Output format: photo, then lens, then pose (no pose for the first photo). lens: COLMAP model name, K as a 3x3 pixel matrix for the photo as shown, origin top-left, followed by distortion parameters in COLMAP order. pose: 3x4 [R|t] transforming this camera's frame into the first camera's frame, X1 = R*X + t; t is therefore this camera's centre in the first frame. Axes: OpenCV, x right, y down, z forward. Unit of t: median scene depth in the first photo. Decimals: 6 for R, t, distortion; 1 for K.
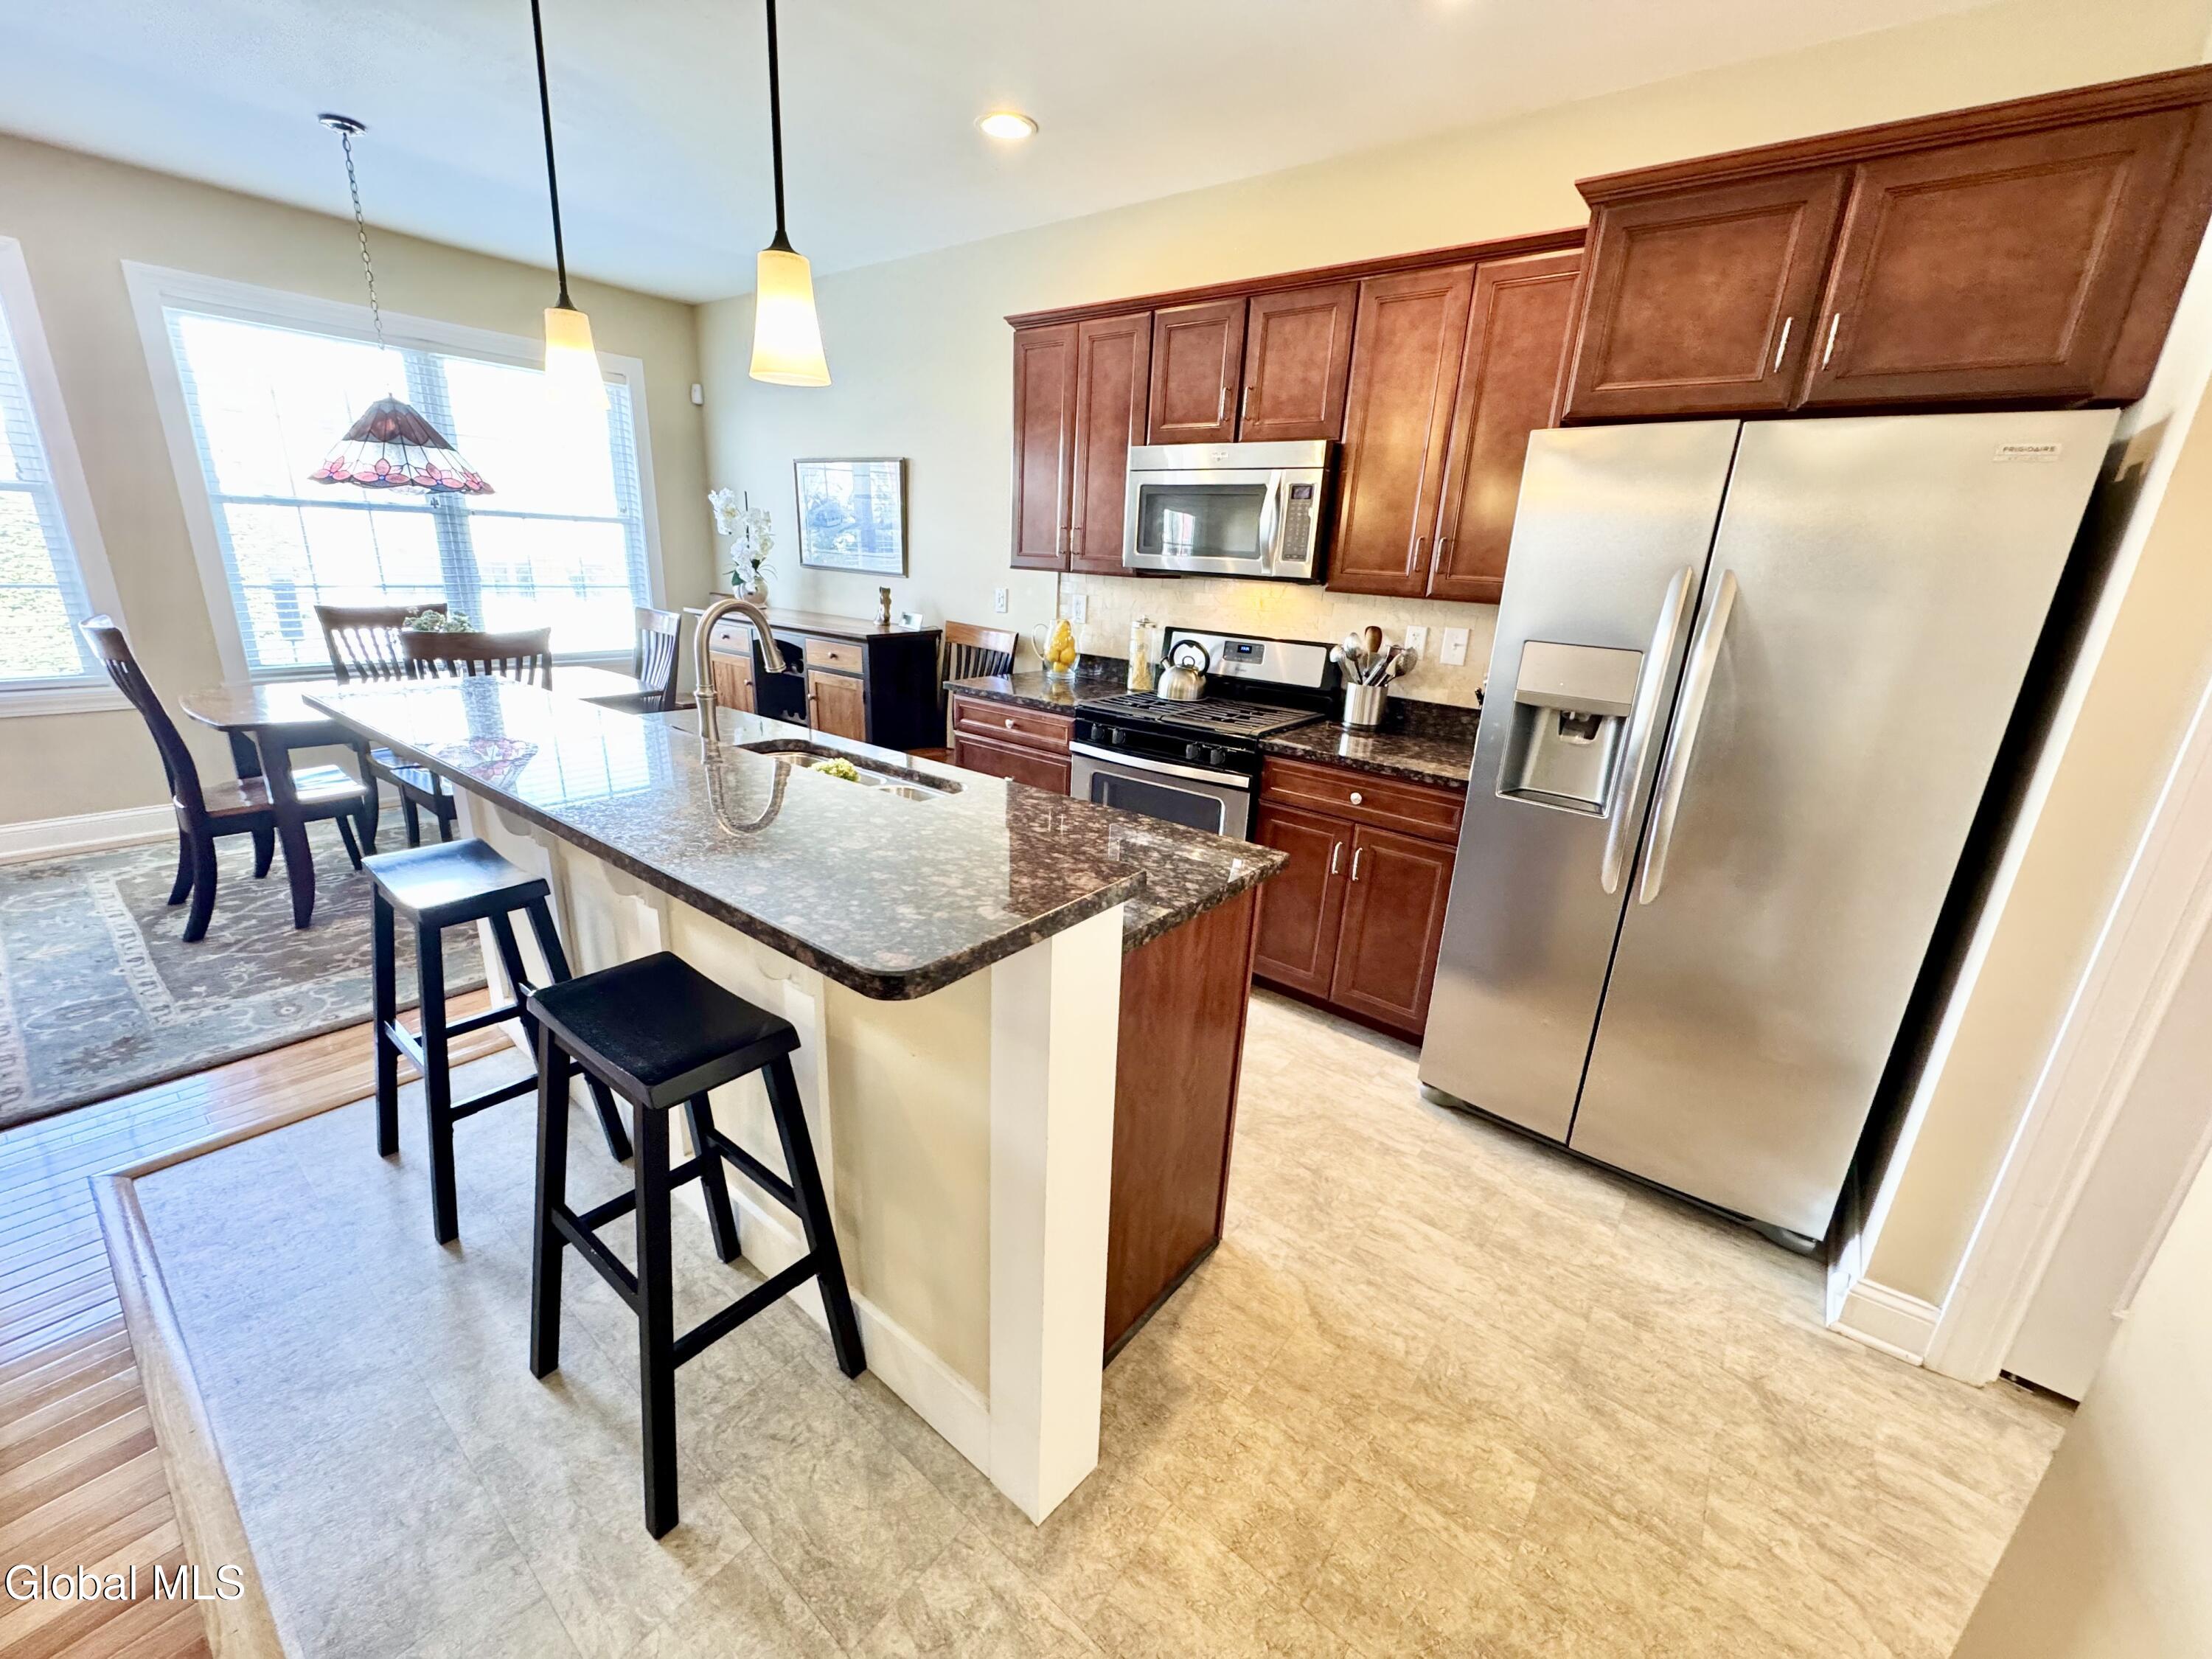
lens RADIAL K [[878.1, 0, 1103.5], [0, 878.1, 829.3], [0, 0, 1]] dist [-0.002172, 0.000994]
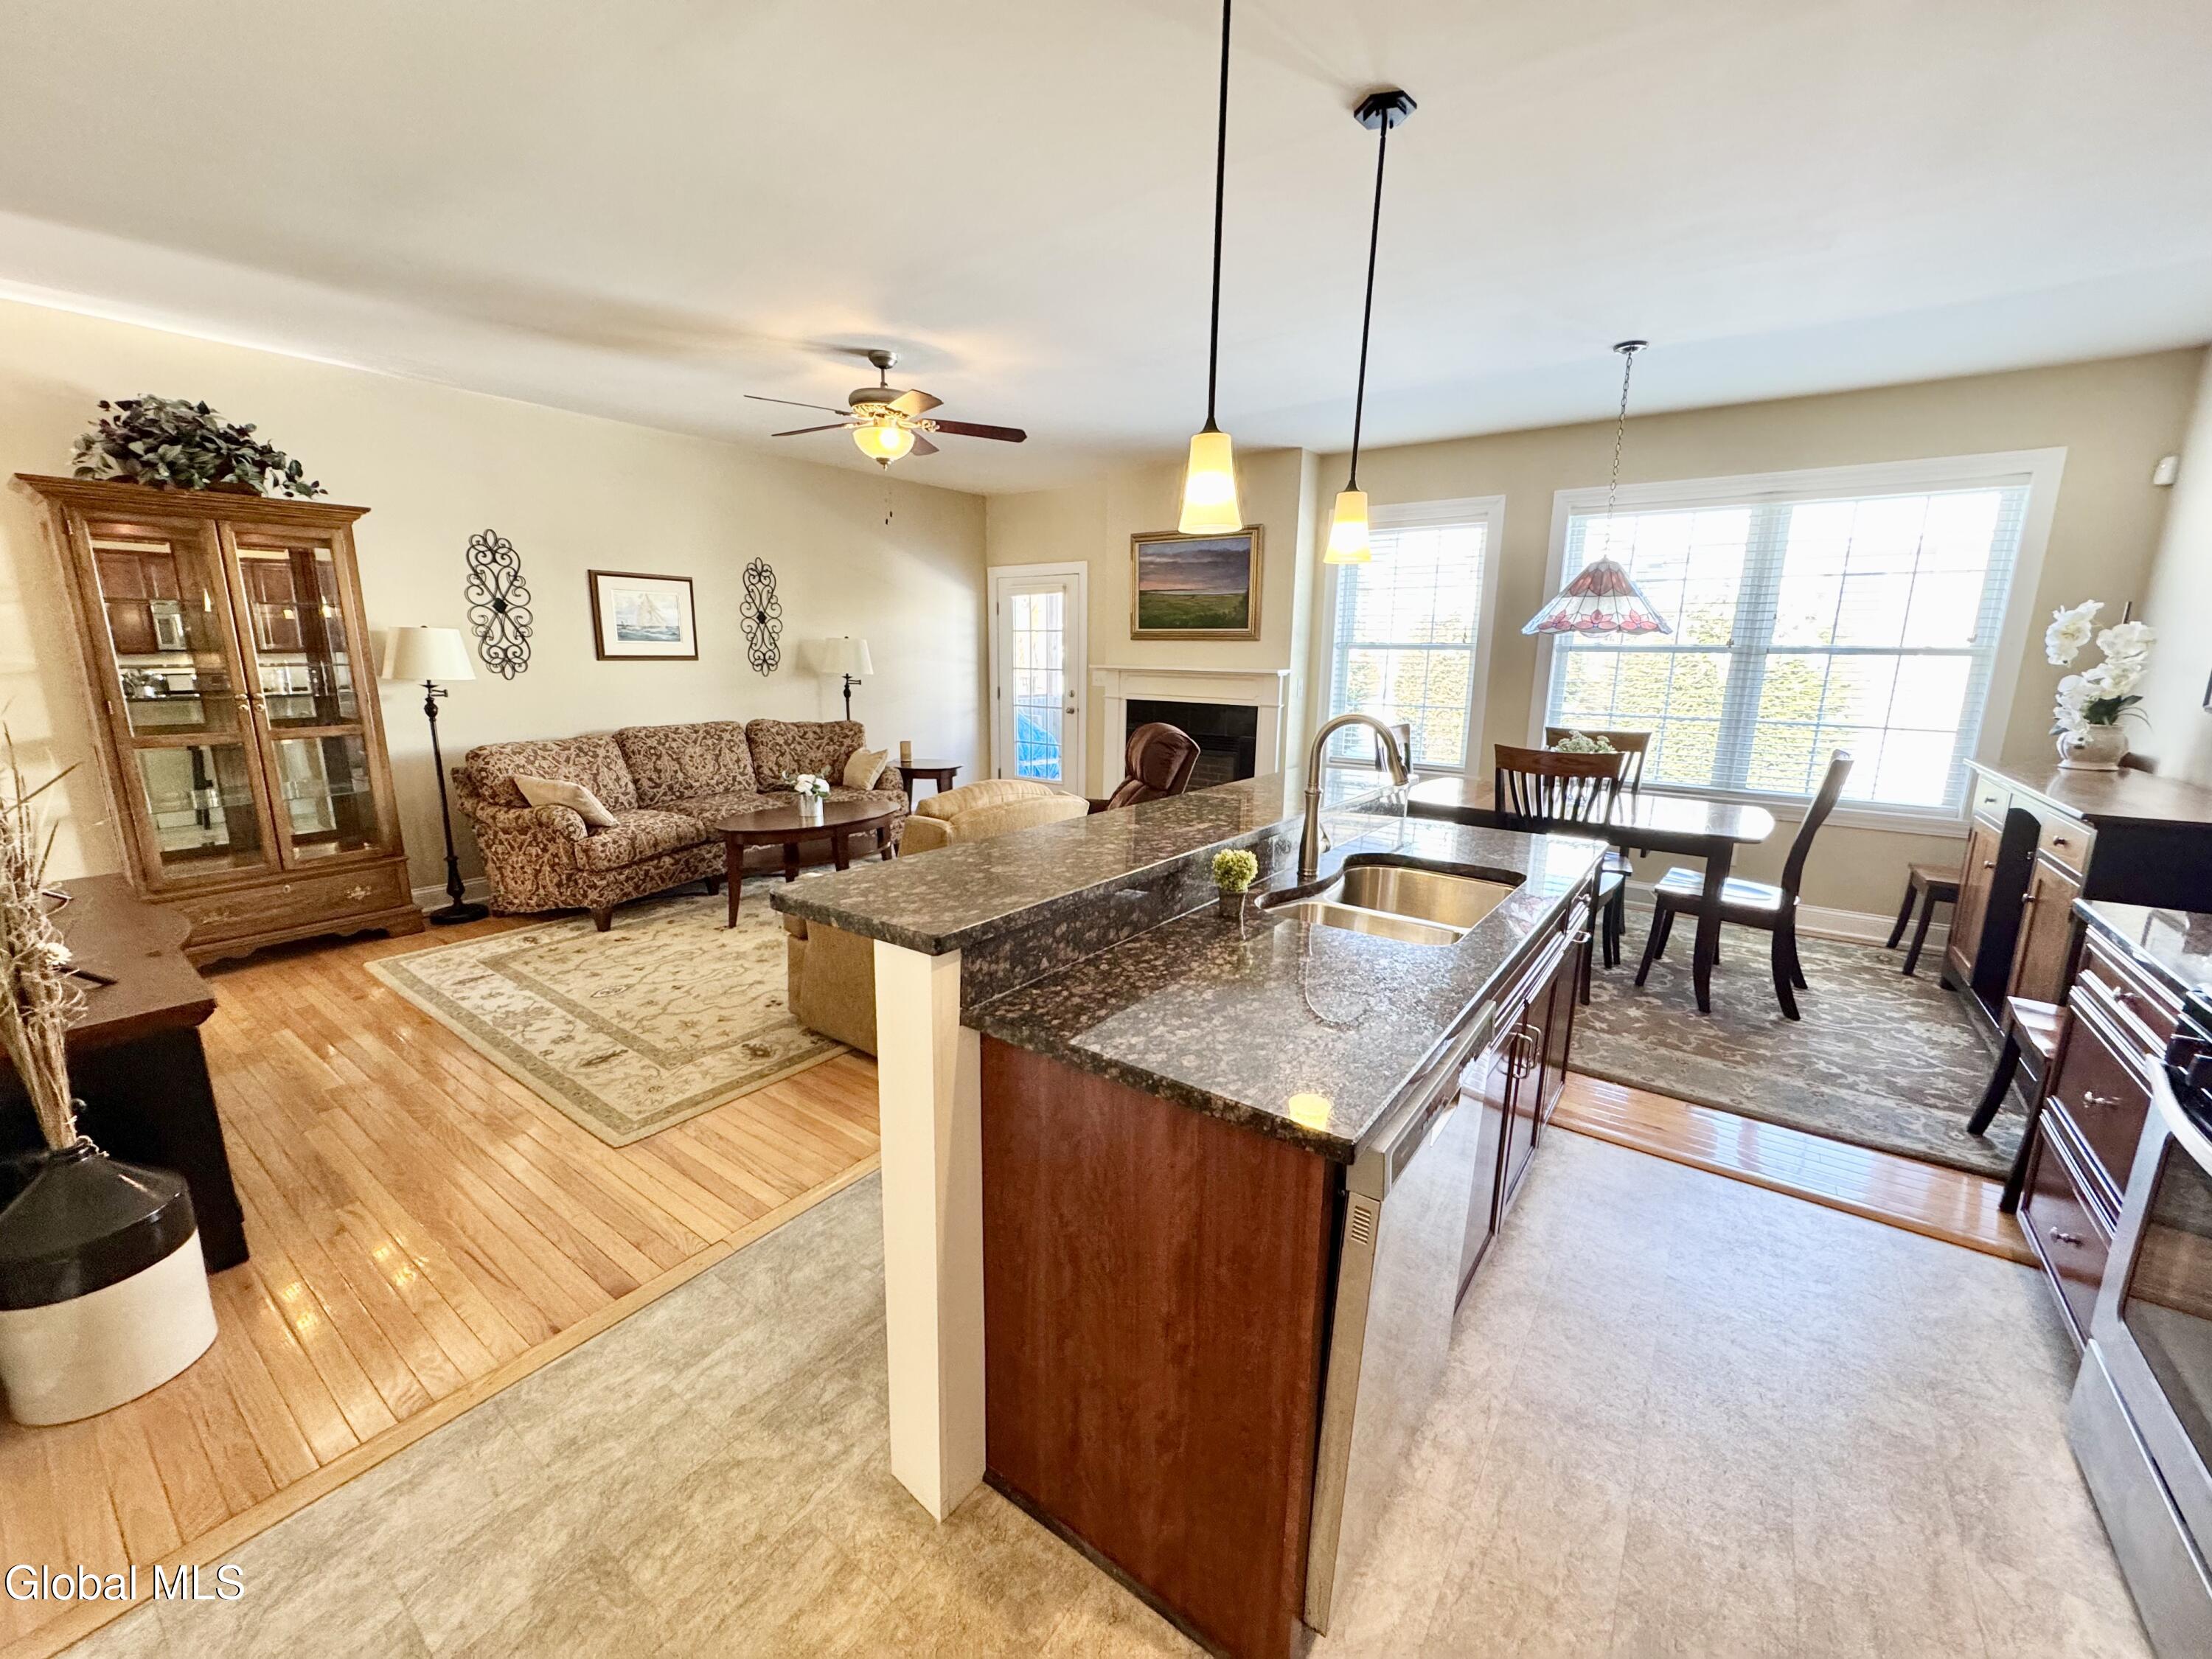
lens RADIAL K [[878.1, 0, 1102.3], [0, 878.1, 829.0], [0, 0, 1]] dist [-0.002172, 0.000994]
pose [[0.031149, 0.154606, -0.987485, 0.450919], [-0.310900, 0.940453, 0.137436, -0.118882], [0.949932, 0.302728, 0.077361, 0.438019]]
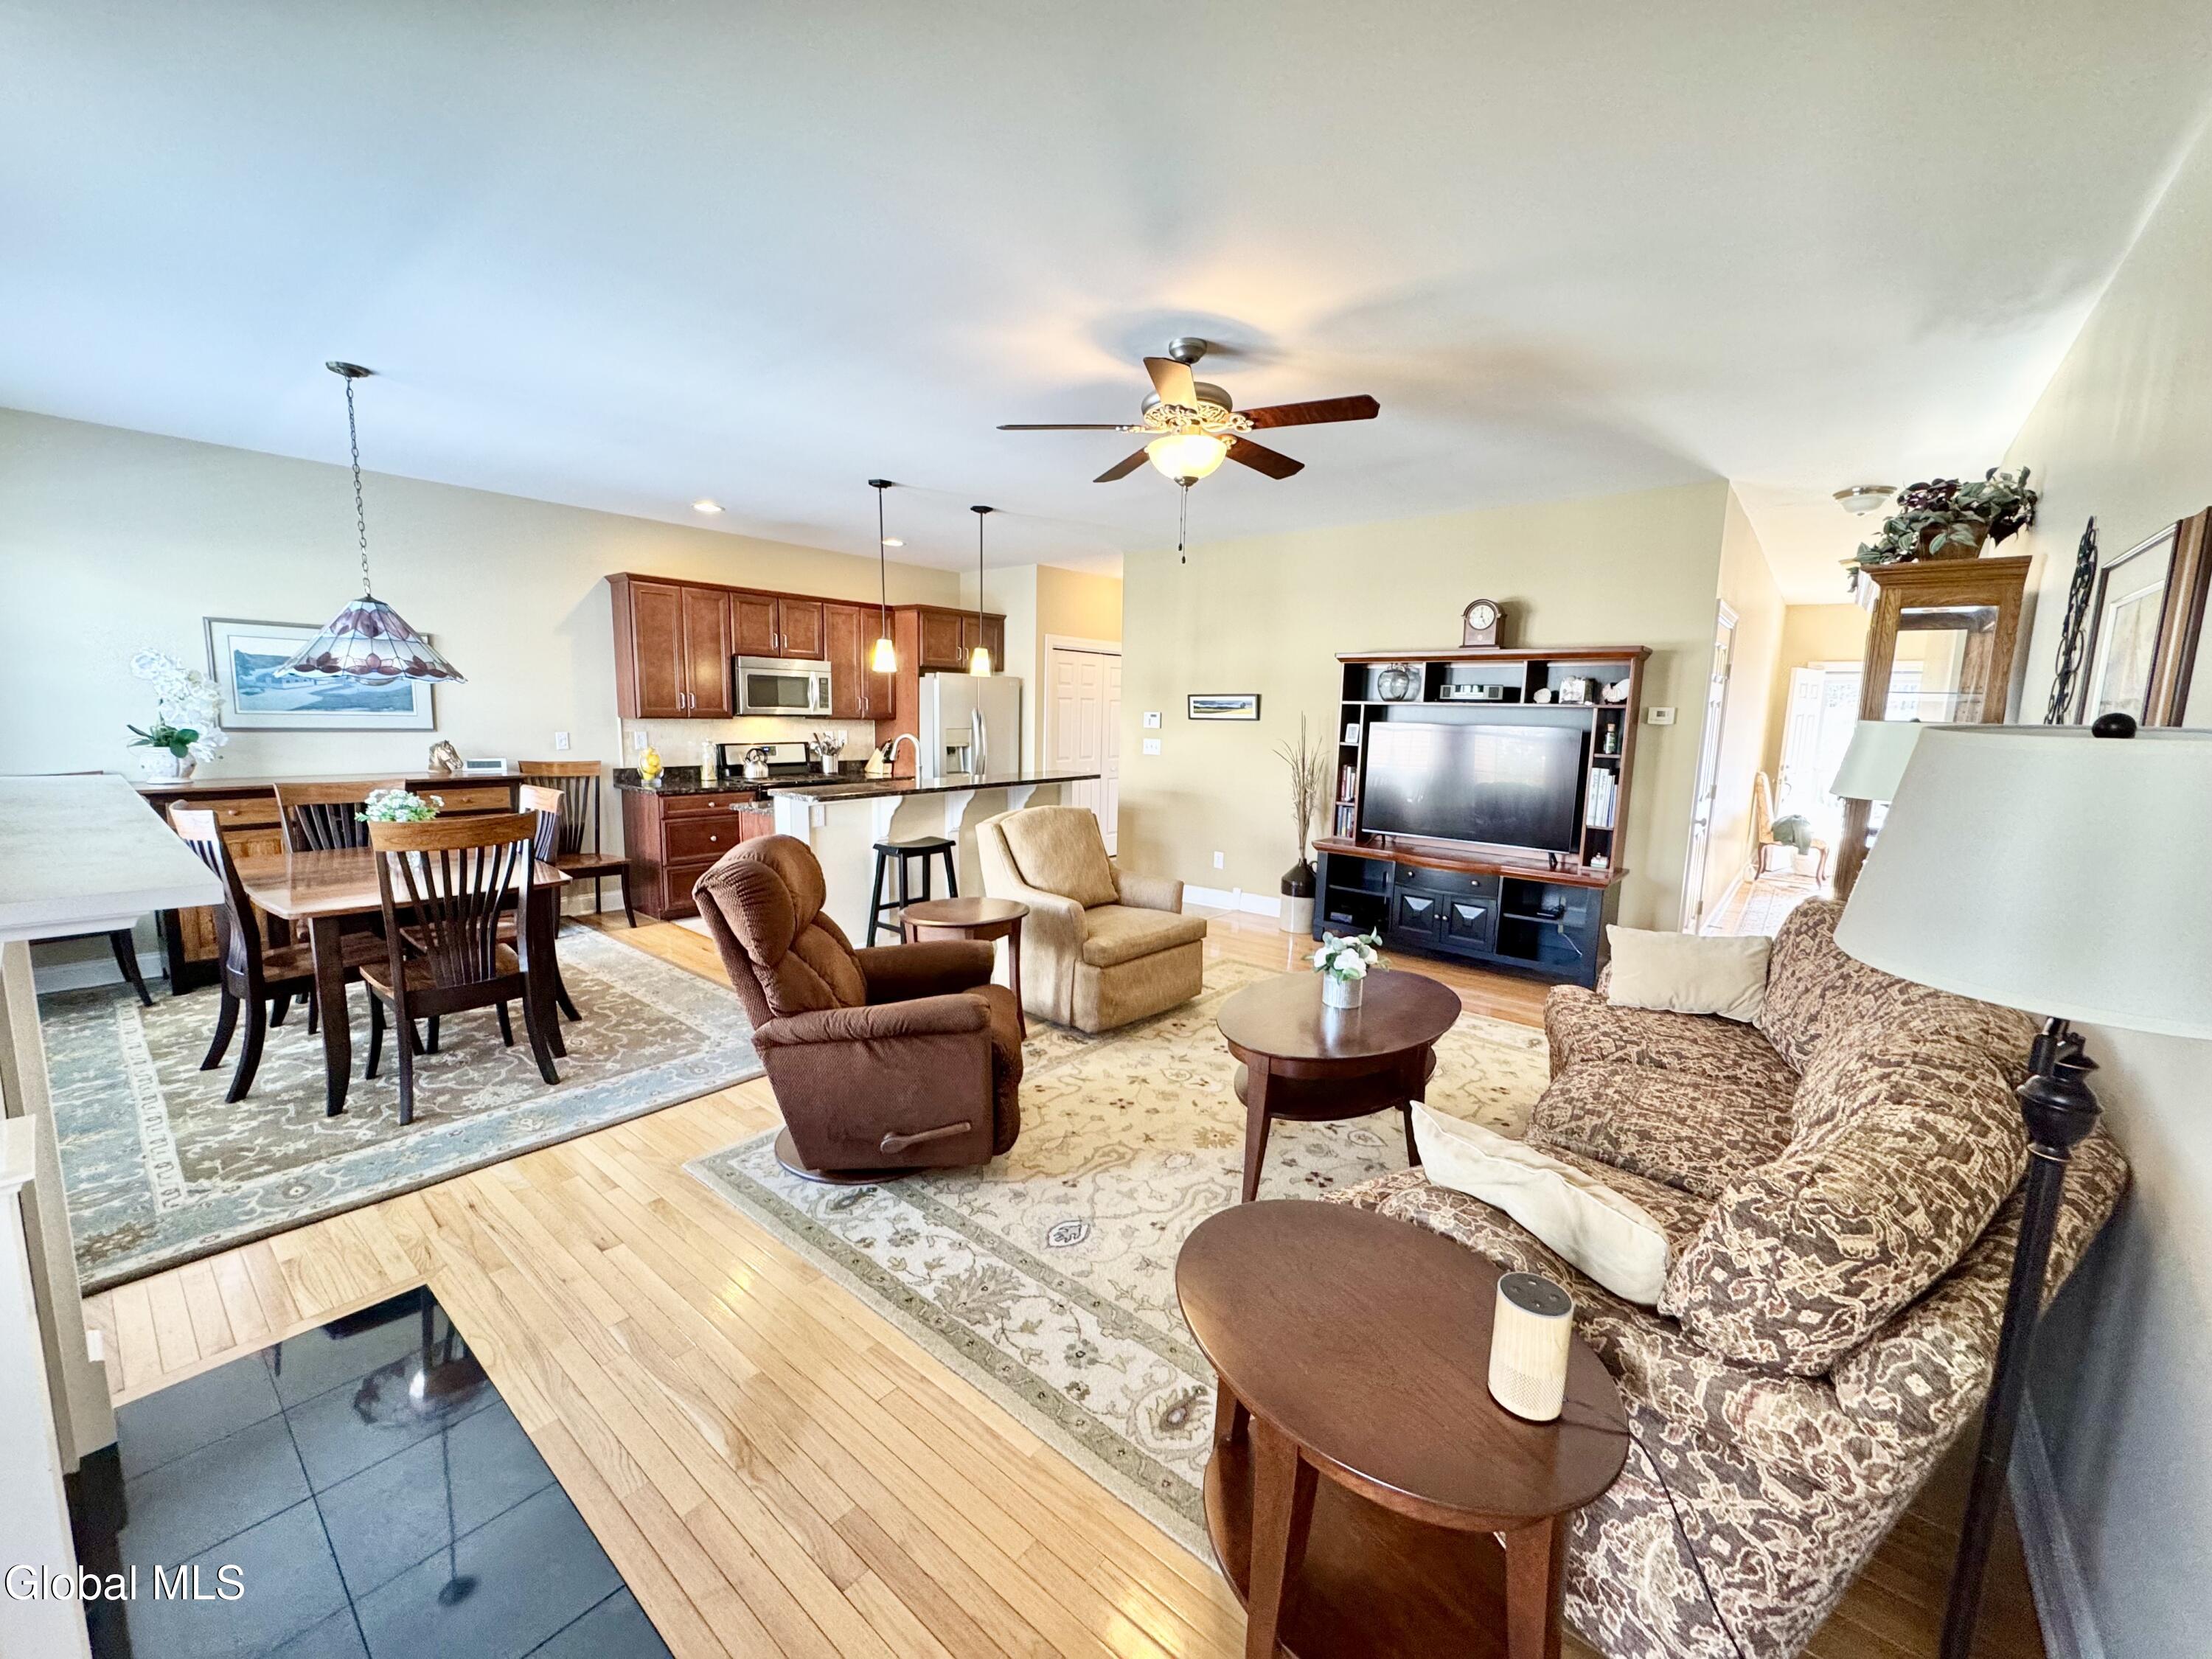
lens RADIAL K [[878.1, 0, 1105.2], [0, 878.1, 830.1], [0, 0, 1]] dist [-0.002172, 0.000994]
pose [[0.028693, -0.185407, 0.982243, -2.187332], [0.281862, 0.944273, 0.170006, -0.181172], [-0.959026, 0.271979, 0.079353, 0.159270]]
